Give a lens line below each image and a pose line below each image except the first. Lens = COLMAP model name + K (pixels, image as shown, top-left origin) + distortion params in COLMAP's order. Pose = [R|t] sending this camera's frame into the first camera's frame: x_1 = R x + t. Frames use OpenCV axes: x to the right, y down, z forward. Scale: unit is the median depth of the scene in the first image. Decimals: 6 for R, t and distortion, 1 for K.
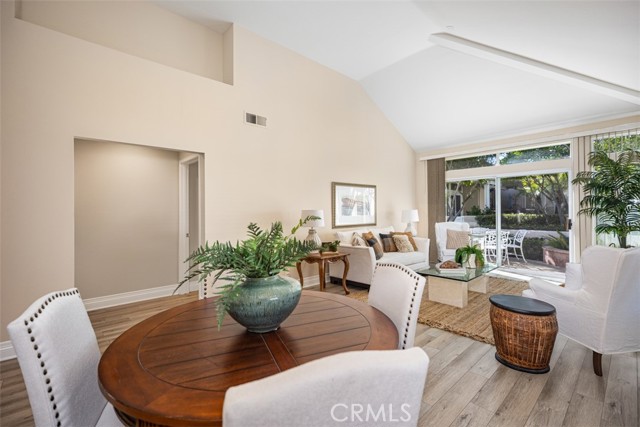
lens RADIAL K [[287.6, 0, 323.6], [0, 287.6, 211.3], [0, 0, 1]] dist [0.005263, -0.001059]
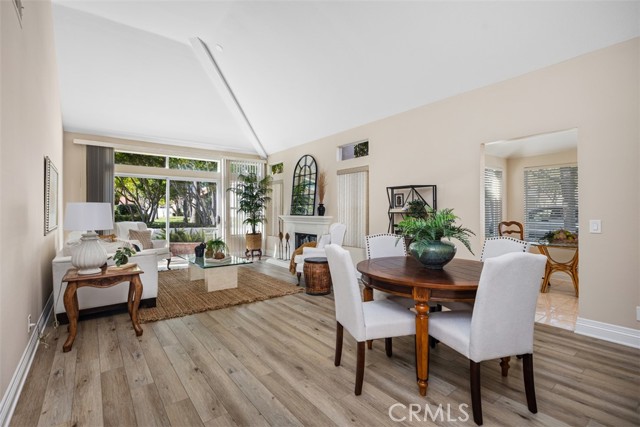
lens RADIAL K [[287.6, 0, 320.3], [0, 287.6, 211.8], [0, 0, 1]] dist [0.005263, -0.001059]
pose [[0.066589, 0.009539, 0.997735, -0.494211], [0.001583, 0.999952, -0.009665, 0.018604], [-0.997779, 0.002223, 0.066571, 0.390513]]
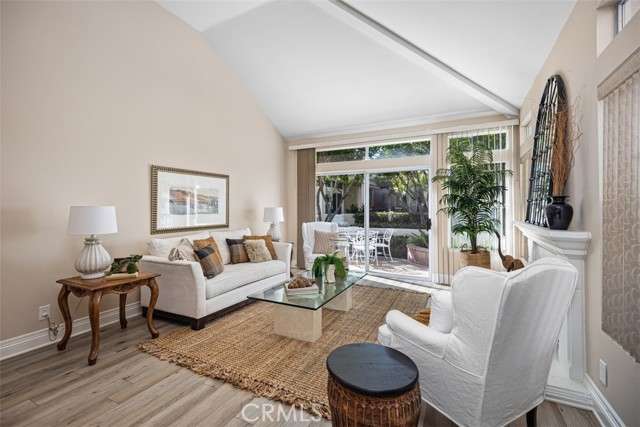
lens RADIAL K [[287.6, 0, 331.1], [0, 287.6, 208.0], [0, 0, 1]] dist [0.005263, -0.001059]
pose [[0.926092, 0.008591, 0.377199, 0.167440], [-0.007816, 0.999963, -0.003585, -0.001809], [-0.377216, 0.000372, 0.926125, 0.211460]]
